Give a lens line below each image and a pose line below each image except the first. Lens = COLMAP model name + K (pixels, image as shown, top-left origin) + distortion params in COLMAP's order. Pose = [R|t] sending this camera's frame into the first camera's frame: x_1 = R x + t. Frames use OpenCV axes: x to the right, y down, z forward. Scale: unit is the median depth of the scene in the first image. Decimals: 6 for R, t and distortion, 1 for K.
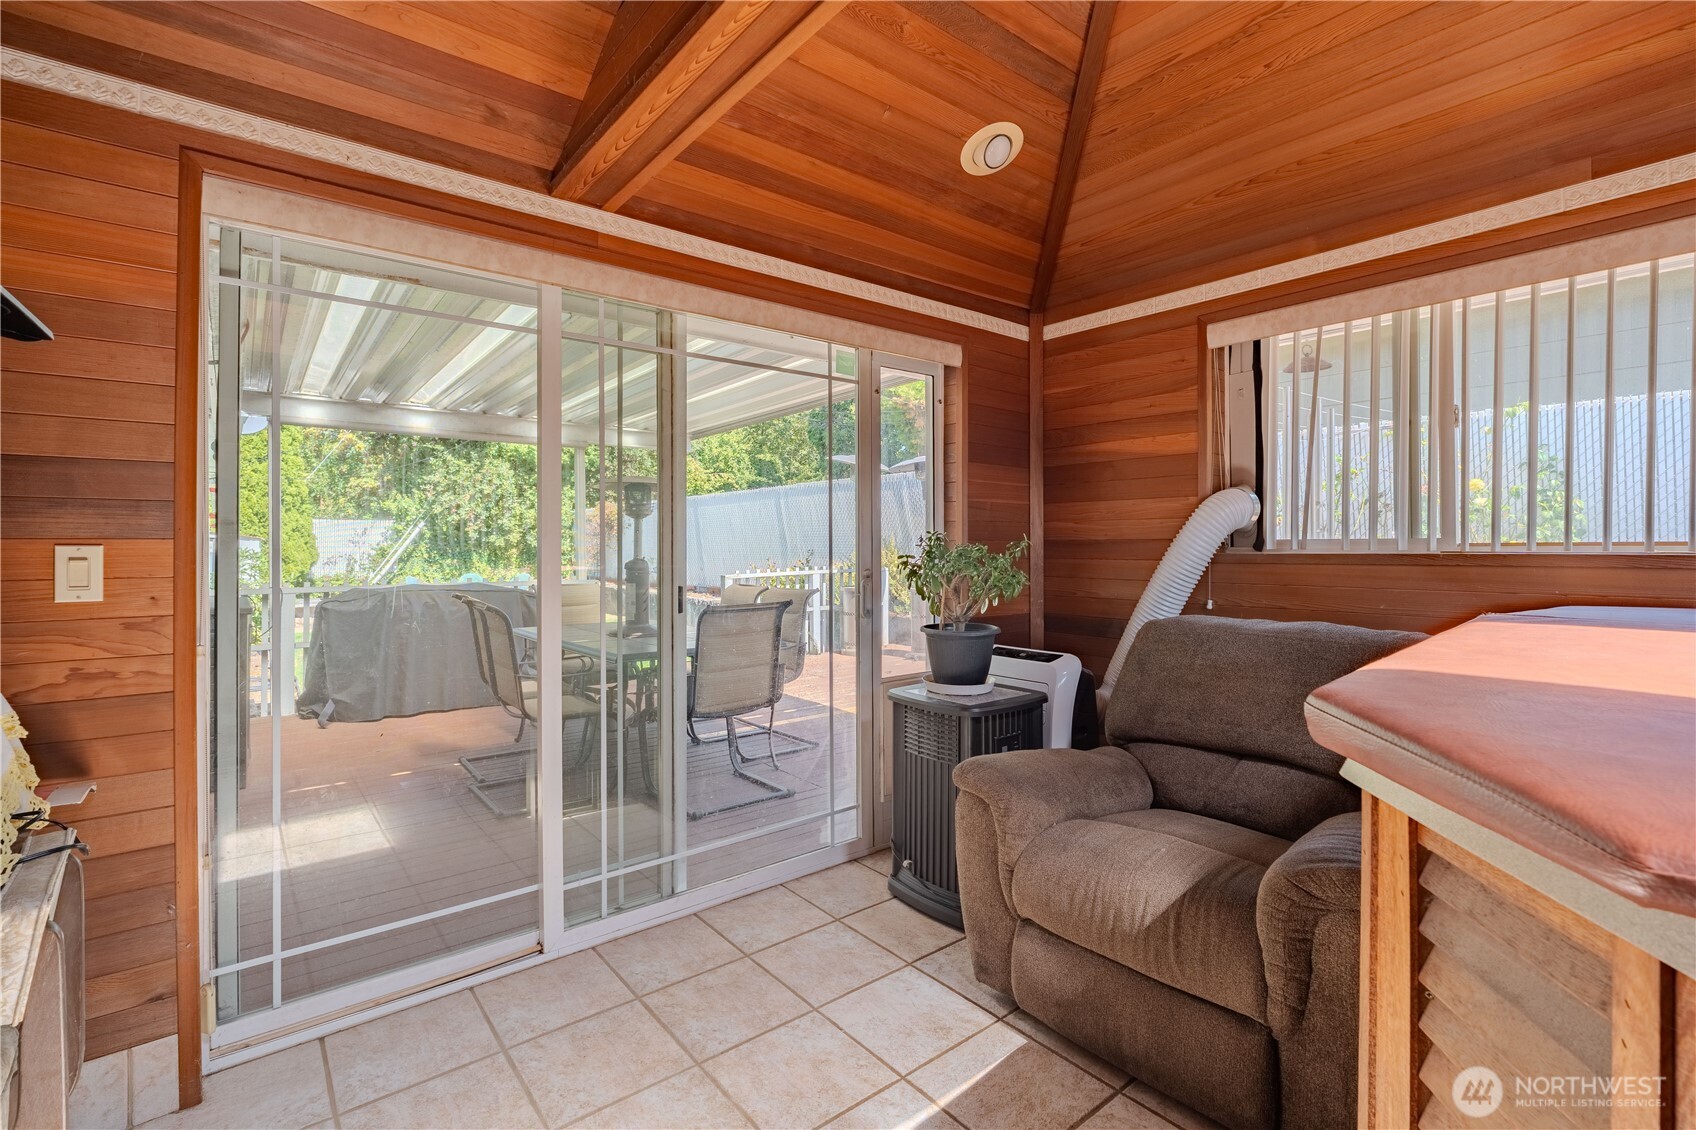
lens RADIAL K [[749.7, 0, 932.2], [0, 749.7, 543.9], [0, 0, 1]] dist [-0.004787, 0.000002]
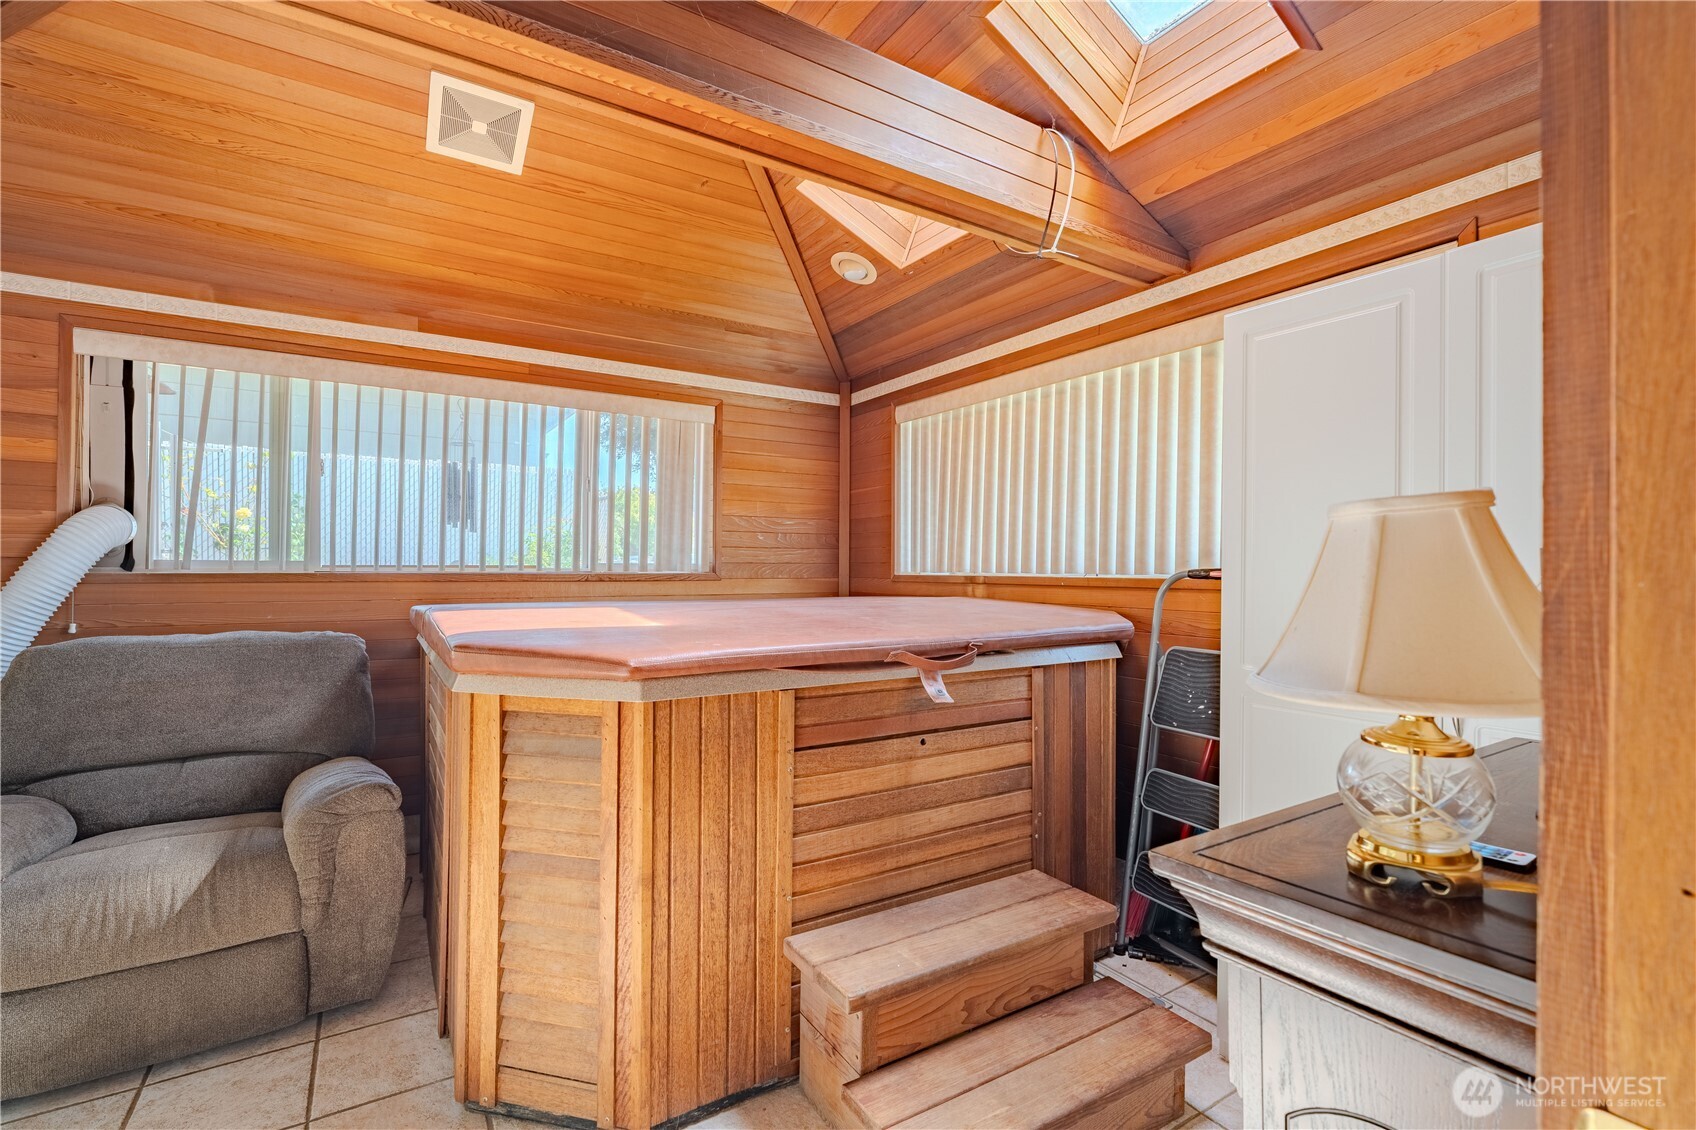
lens RADIAL K [[757.2, 0, 848.0], [0, 757.2, 565.0], [0, 0, 1]] dist [-0.008149, 0.000875]
pose [[0.124196, 0.007703, 0.992228, -0.522153], [-0.006182, 0.999956, -0.006989, 0.003742], [-0.992238, -0.005266, 0.124239, -0.082297]]
